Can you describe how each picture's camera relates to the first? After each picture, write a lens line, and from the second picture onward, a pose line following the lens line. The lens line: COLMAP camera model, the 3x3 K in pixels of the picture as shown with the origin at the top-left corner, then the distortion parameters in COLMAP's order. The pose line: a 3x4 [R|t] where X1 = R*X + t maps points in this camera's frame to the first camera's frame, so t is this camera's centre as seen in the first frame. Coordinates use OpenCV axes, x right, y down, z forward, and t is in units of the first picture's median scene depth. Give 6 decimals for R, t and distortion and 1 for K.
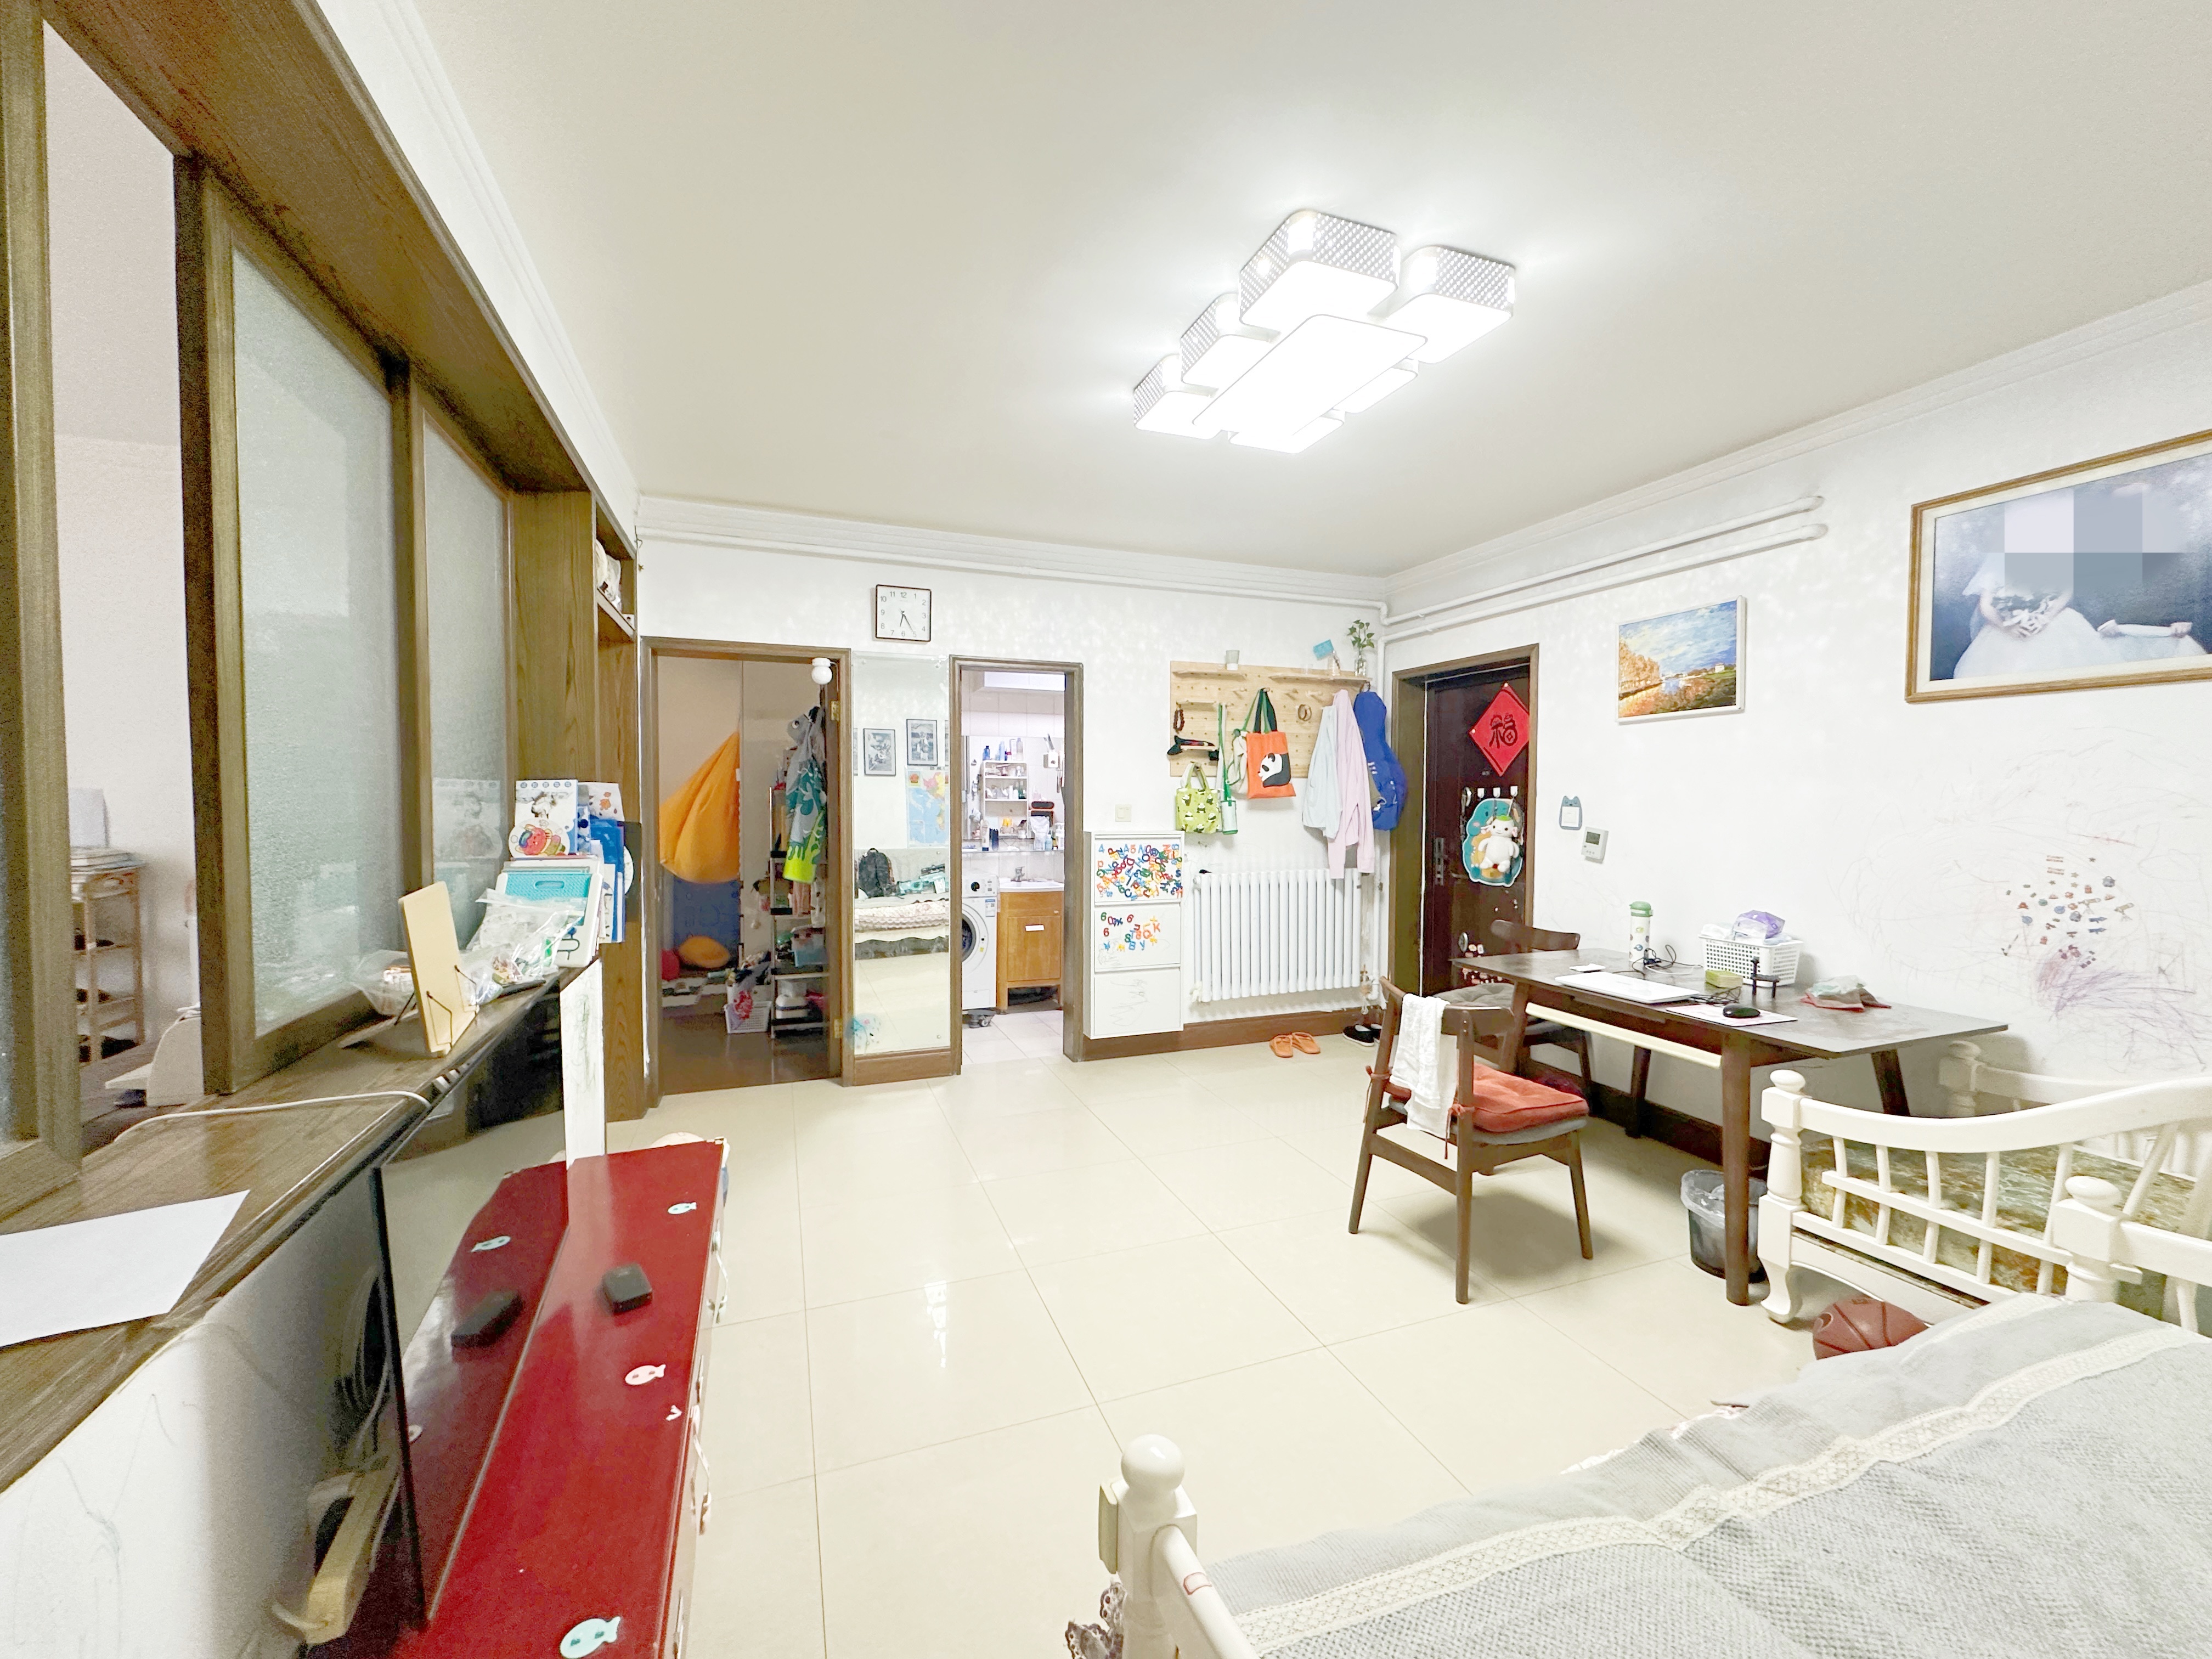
lens RADIAL K [[880.5, 0, 1102.3], [0, 880.5, 823.5], [0, 0, 1]] dist [-0.001094, -0.000249]
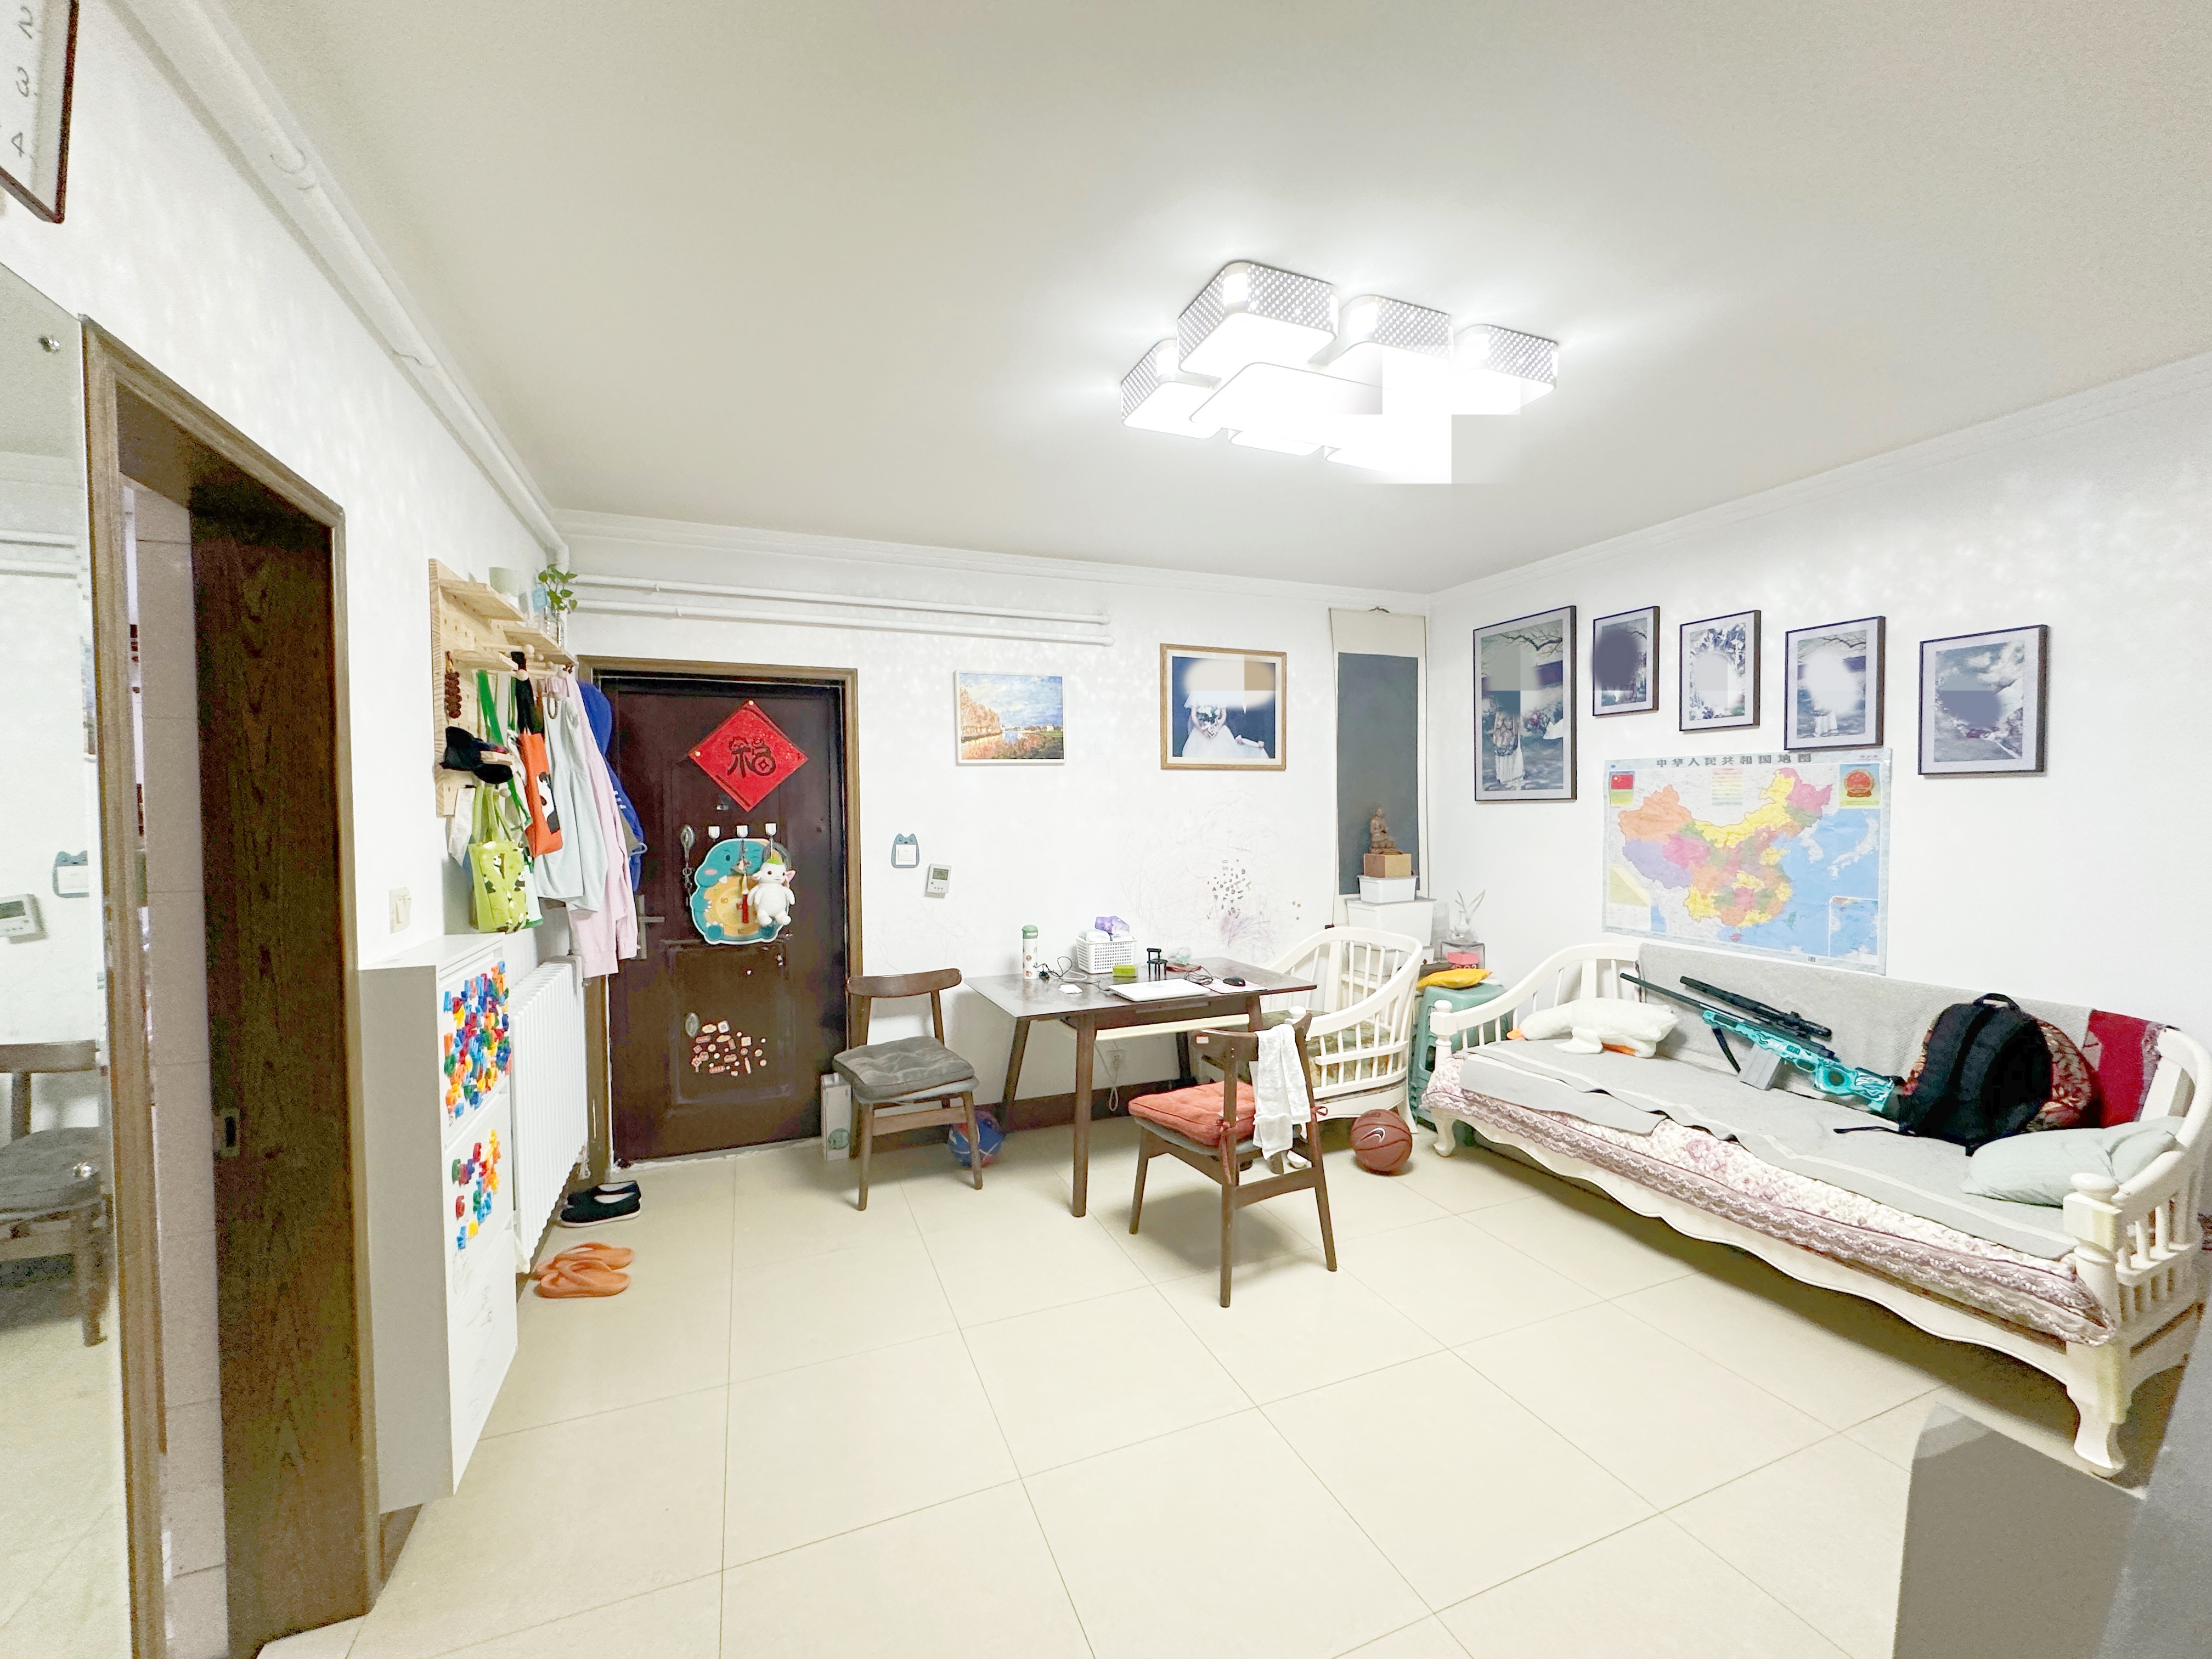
lens RADIAL K [[880.5, 0, 1106.3], [0, 880.5, 830.0], [0, 0, 1]] dist [-0.001094, -0.000249]
pose [[-0.031370, -0.029199, 0.999081, -0.538373], [0.040077, 0.998733, 0.030447, -0.066484], [-0.998704, 0.040995, -0.030161, 0.951891]]
